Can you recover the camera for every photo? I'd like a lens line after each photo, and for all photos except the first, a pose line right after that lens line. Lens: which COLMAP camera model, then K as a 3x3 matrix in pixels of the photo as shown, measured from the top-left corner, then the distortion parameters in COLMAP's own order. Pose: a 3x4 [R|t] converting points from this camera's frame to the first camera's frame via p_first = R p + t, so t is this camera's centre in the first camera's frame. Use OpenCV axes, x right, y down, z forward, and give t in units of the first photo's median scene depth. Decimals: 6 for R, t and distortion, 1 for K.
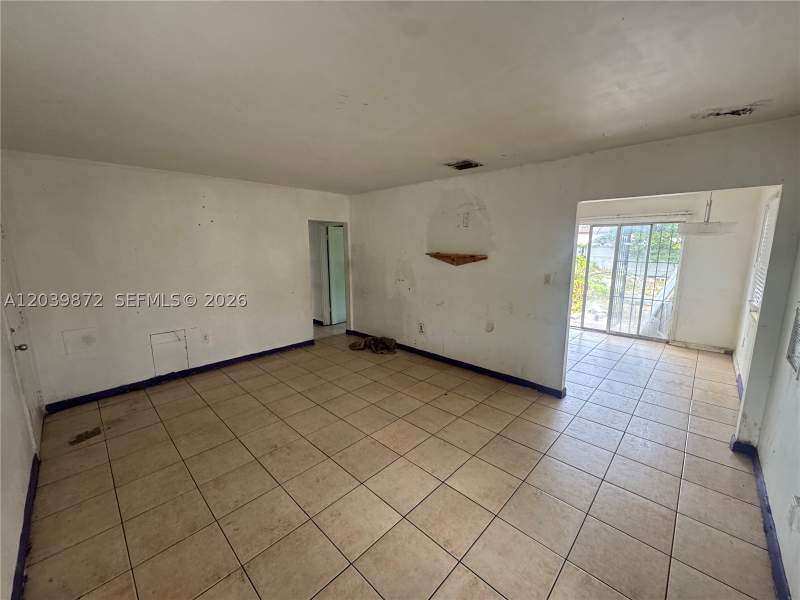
lens RADIAL K [[319.3, 0, 400.2], [0, 319.3, 302.1], [0, 0, 1]] dist [-0.001633, -0.000308]
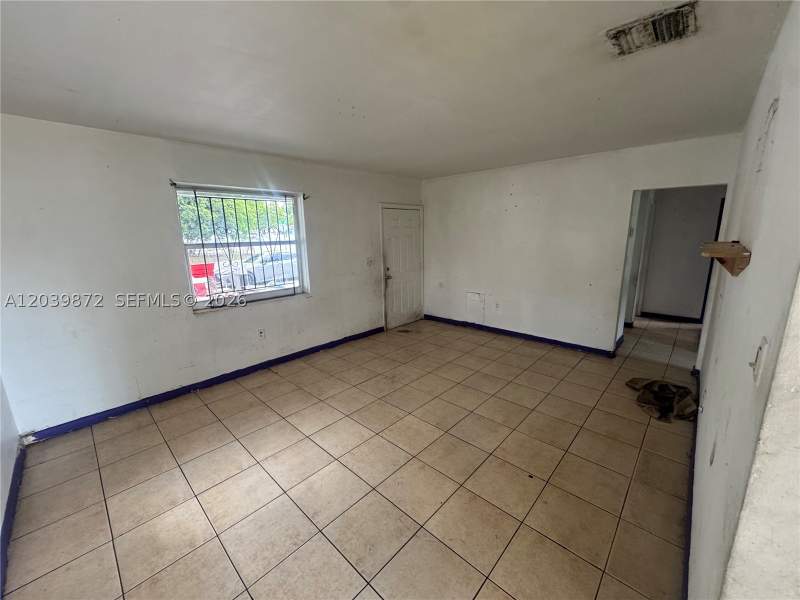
lens RADIAL K [[319.3, 0, 399.4], [0, 319.3, 302.3], [0, 0, 1]] dist [-0.001633, -0.000308]
pose [[0.010812, 0.219461, -0.975561, 0.616694], [-0.159130, 0.963563, 0.214998, -0.110710], [0.987198, 0.152916, 0.045341, 0.637643]]
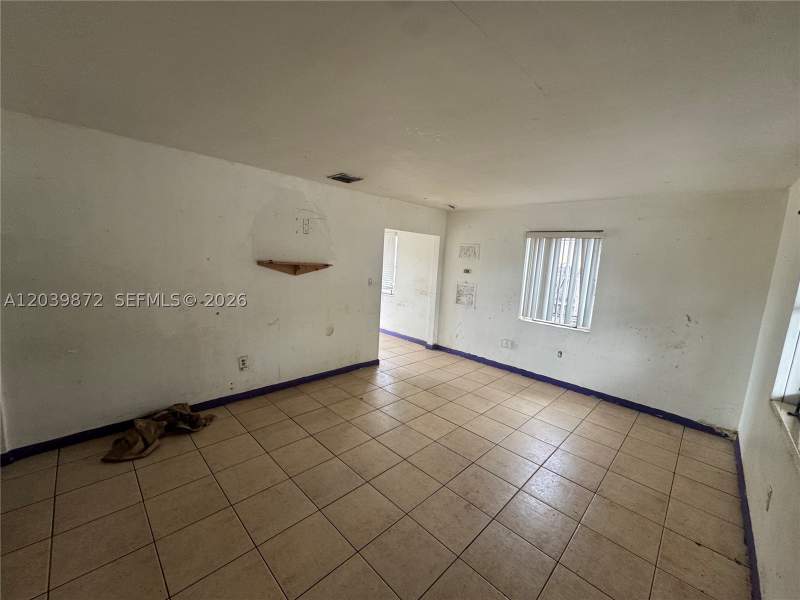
lens RADIAL K [[319.3, 0, 401.8], [0, 319.3, 301.0], [0, 0, 1]] dist [-0.001633, -0.000308]
pose [[0.007171, -0.130929, 0.991366, -0.797237], [0.119010, 0.984457, 0.129156, -0.135582], [-0.992867, 0.117057, 0.022641, 0.761678]]
